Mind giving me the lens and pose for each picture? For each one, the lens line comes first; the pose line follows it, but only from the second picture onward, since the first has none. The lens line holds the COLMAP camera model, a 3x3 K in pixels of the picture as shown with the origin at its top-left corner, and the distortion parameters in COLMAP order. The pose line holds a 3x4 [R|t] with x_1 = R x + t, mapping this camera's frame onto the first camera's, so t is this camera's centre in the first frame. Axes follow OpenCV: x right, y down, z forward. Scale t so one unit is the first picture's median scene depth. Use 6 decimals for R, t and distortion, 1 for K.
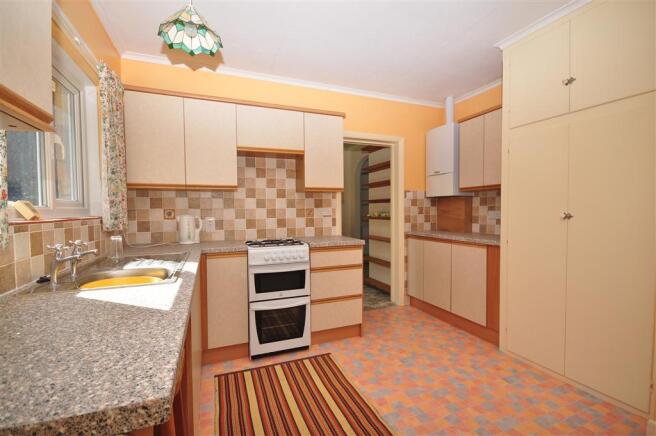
lens RADIAL K [[286.9, 0, 328.0], [0, 286.9, 218.0], [0, 0, 1]] dist [-0.031044, 0.000101]
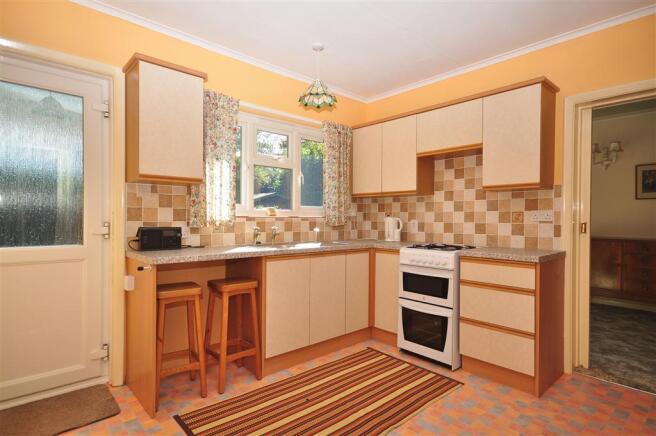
lens RADIAL K [[346.3, 0, 328.0], [0, 346.3, 218.0], [0, 0, 1]] dist [0.000892, -0.000137]
pose [[0.345637, 0.014594, -0.938255, 0.813821], [-0.030855, 0.999515, 0.004181, -0.005285], [0.937861, 0.027505, 0.345920, 0.256525]]
